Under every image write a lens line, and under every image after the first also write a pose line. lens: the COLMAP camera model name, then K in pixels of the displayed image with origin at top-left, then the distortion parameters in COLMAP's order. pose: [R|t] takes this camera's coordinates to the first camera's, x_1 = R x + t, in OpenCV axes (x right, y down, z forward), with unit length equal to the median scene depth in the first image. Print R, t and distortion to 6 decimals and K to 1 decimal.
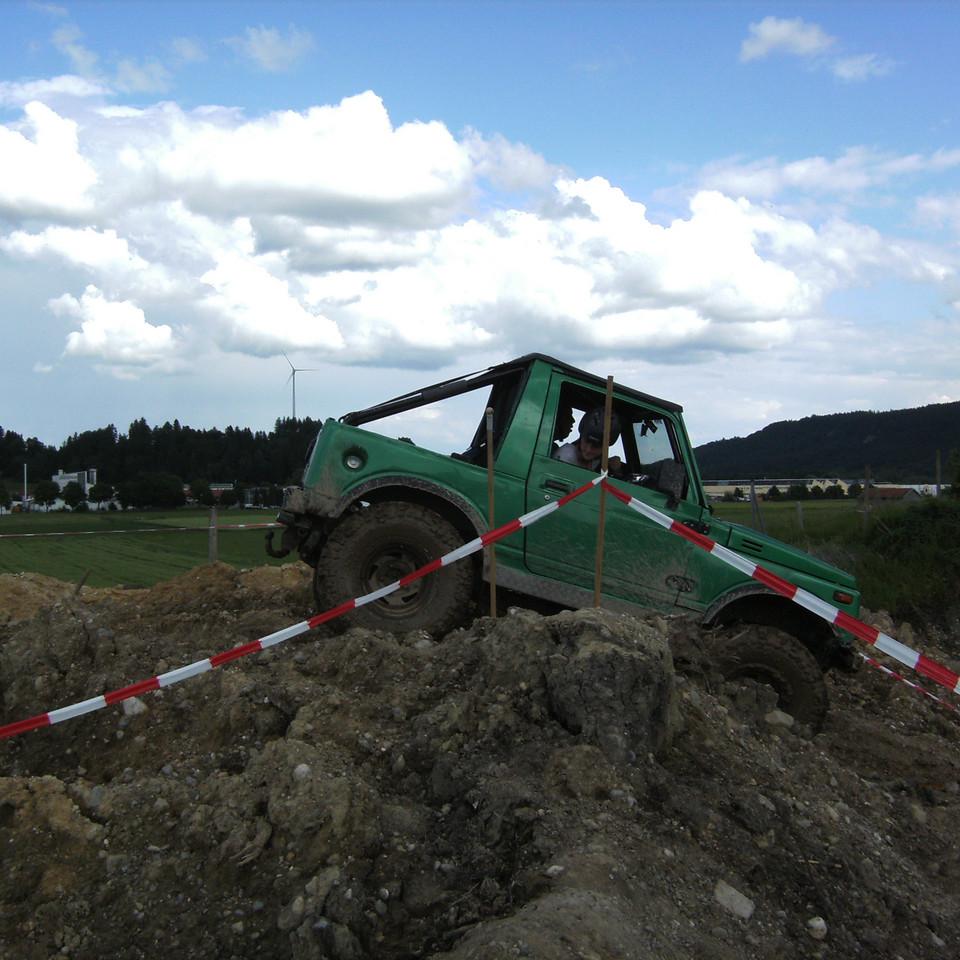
lens RADIAL K [[1395.9, 0, 484.1], [0, 1395.9, 478.2], [0, 0, 1]] dist [-0.131373, 0.000000]
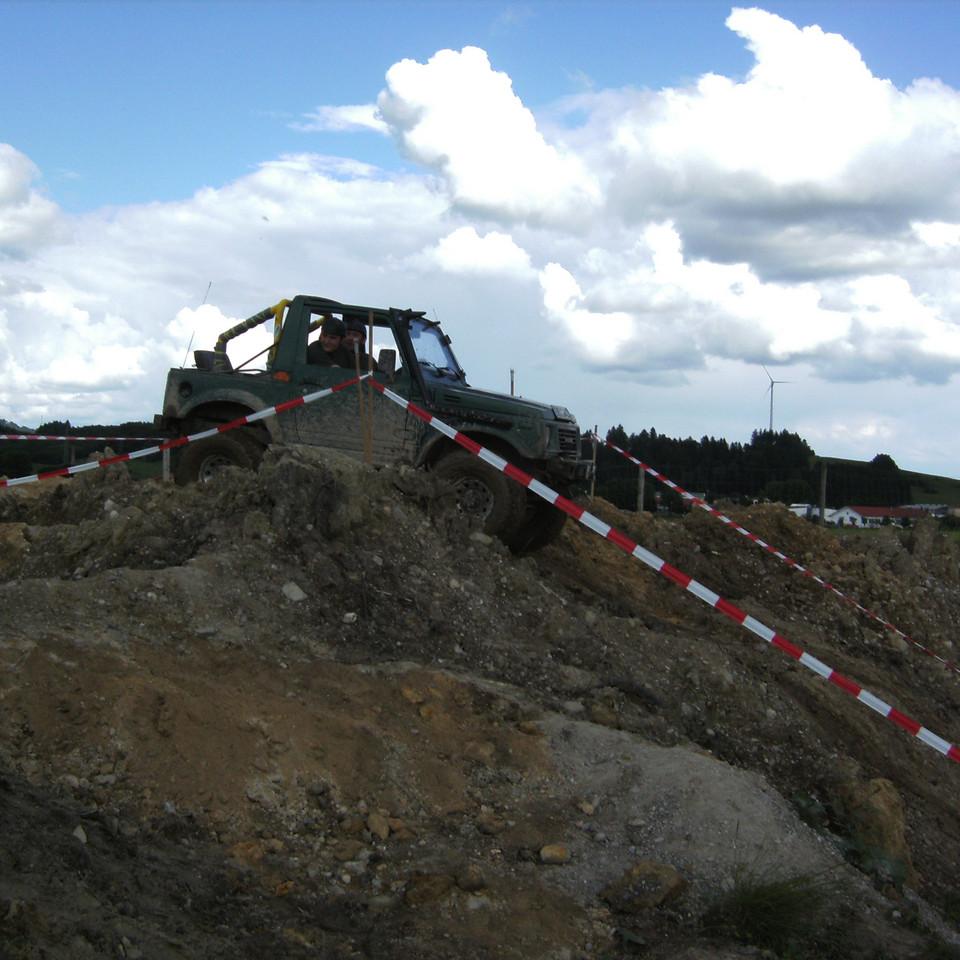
lens RADIAL K [[1395.9, 0, 480.1], [0, 1395.9, 479.3], [0, 0, 1]] dist [-0.131373, 0.000000]
pose [[0.939967, 0.039586, -0.338963, 0.096696], [-0.042172, 0.999110, -0.000261, 0.014604], [0.338651, 0.014540, 0.940800, -0.058317]]
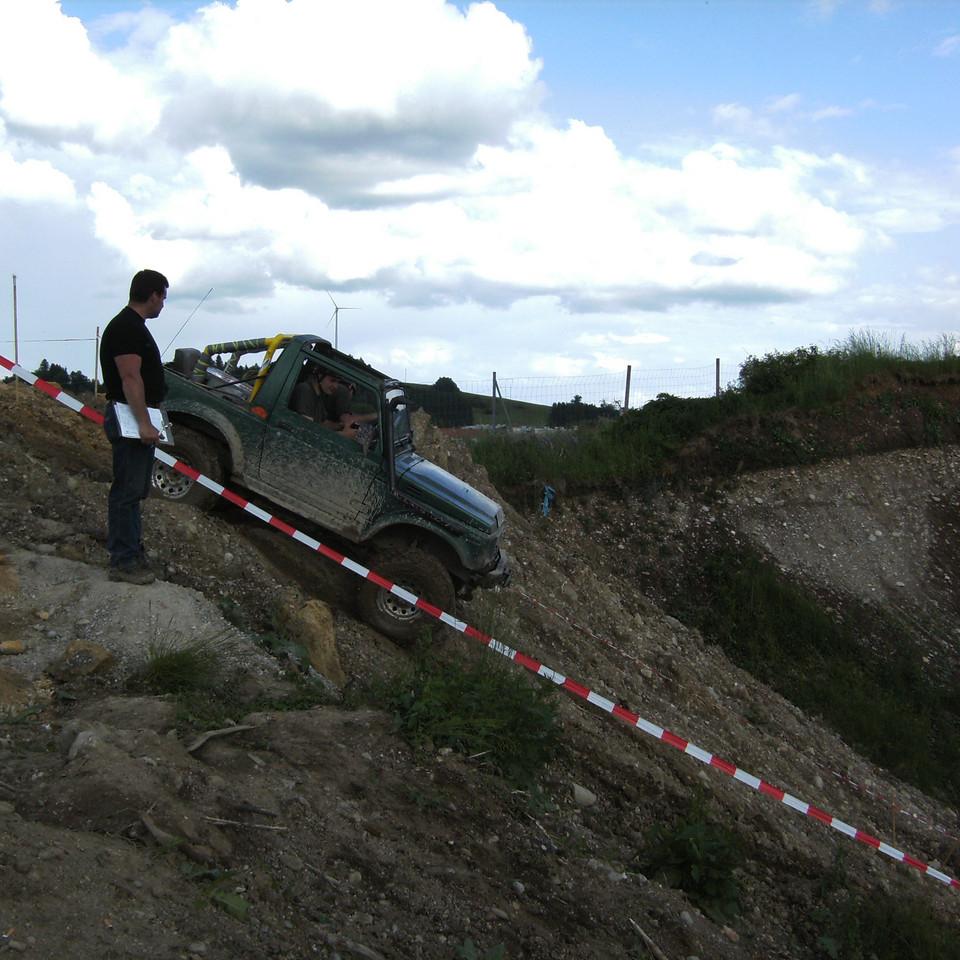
lens RADIAL K [[1395.9, 0, 478.8], [0, 1395.9, 481.8], [0, 0, 1]] dist [-0.131373, 0.000000]
pose [[0.999049, 0.020100, -0.038691, 0.120492], [-0.018378, 0.998847, 0.044353, 0.022228], [0.039538, -0.043600, 0.998266, -0.089178]]
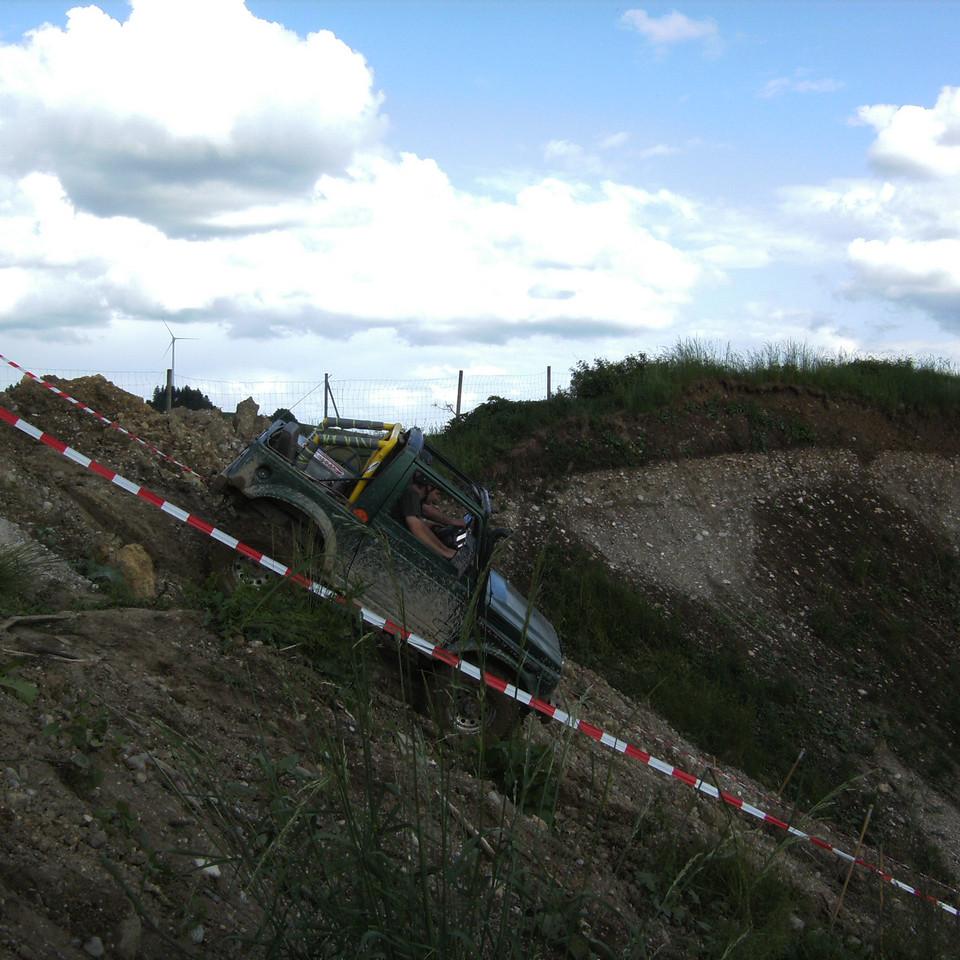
lens RADIAL K [[1395.9, 0, 473.2], [0, 1395.9, 482.5], [0, 0, 1]] dist [-0.131373, 0.000000]
pose [[0.997257, 0.017688, 0.071872, 0.123825], [-0.019117, 0.999632, 0.019237, 0.035945], [-0.071505, -0.020558, 0.997228, -0.092674]]
